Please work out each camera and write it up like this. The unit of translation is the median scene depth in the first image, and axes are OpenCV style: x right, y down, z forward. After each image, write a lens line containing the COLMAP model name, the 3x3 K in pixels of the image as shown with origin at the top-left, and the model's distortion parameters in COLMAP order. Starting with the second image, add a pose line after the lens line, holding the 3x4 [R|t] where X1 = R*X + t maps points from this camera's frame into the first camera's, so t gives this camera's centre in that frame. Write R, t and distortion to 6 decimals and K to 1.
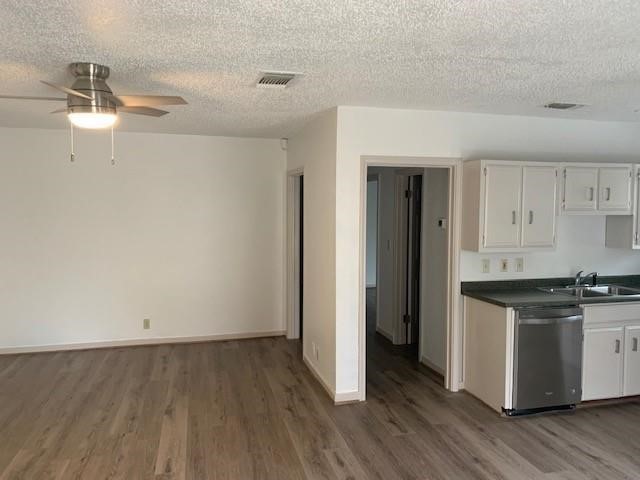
lens RADIAL K [[488.6, 0, 314.4], [0, 488.6, 230.8], [0, 0, 1]] dist [0.037286, -0.038400]
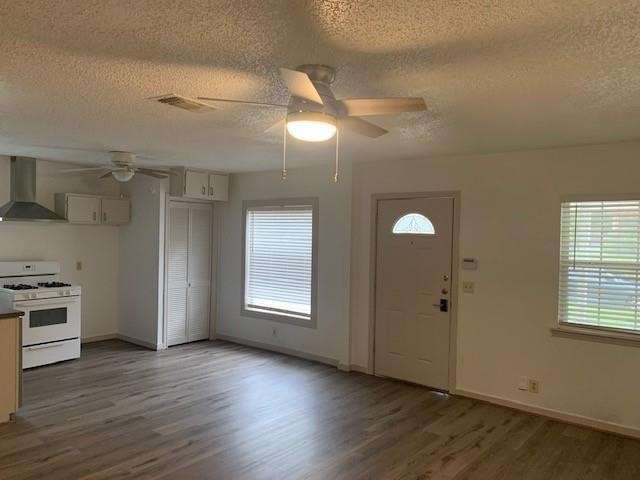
lens RADIAL K [[488.6, 0, 315.2], [0, 488.6, 238.9], [0, 0, 1]] dist [0.037286, -0.038400]
pose [[-0.610677, -0.030932, 0.791275, -0.797521], [0.010383, 0.998838, 0.047059, -0.056501], [-0.791812, 0.036953, -0.609647, 1.055720]]
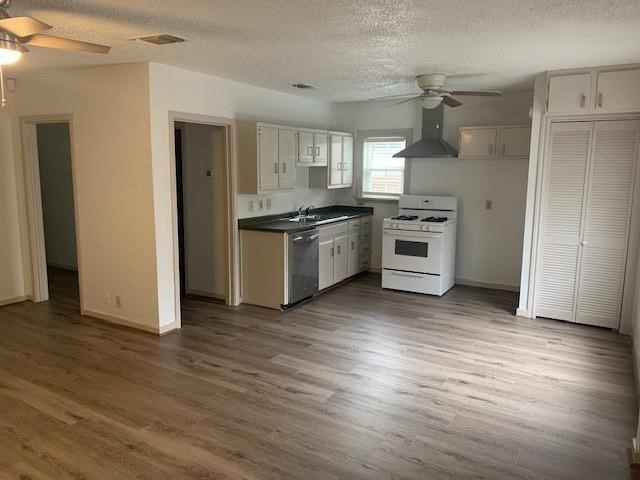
lens RADIAL K [[488.6, 0, 313.4], [0, 488.6, 234.0], [0, 0, 1]] dist [0.037286, -0.038400]
pose [[0.709629, -0.099695, 0.697487, -0.470275], [0.029241, 0.993253, 0.112220, 0.006199], [-0.703969, -0.059239, 0.707756, -0.028290]]
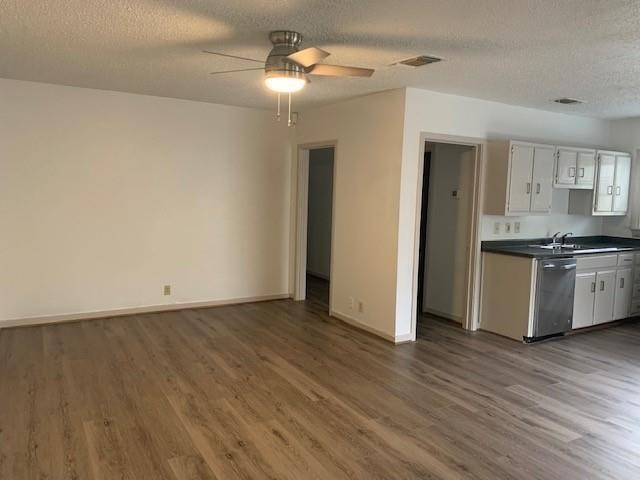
lens RADIAL K [[488.6, 0, 307.9], [0, 488.6, 234.8], [0, 0, 1]] dist [0.037286, -0.038400]
pose [[0.961146, -0.002520, 0.276030, -0.481970], [-0.009723, 0.999029, 0.042977, 0.043019], [-0.275870, -0.043991, 0.960188, -0.056337]]
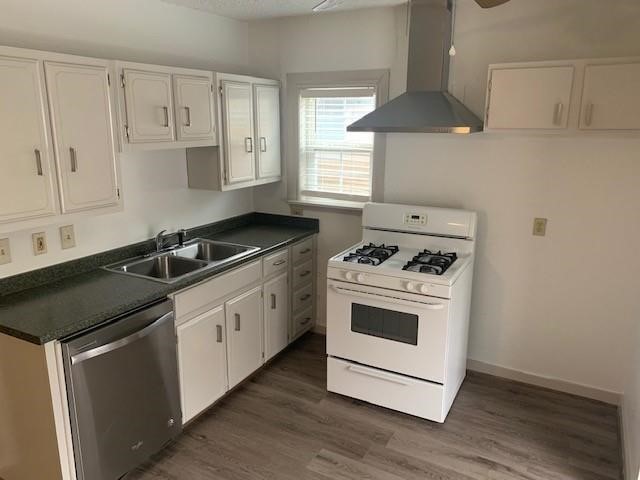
lens RADIAL K [[488.6, 0, 322.3], [0, 488.6, 239.2], [0, 0, 1]] dist [0.037286, -0.038400]
pose [[0.674853, -0.173577, 0.717248, 0.218011], [0.029529, 0.977517, 0.208779, -0.047435], [-0.737361, -0.119715, 0.664805, 0.415155]]
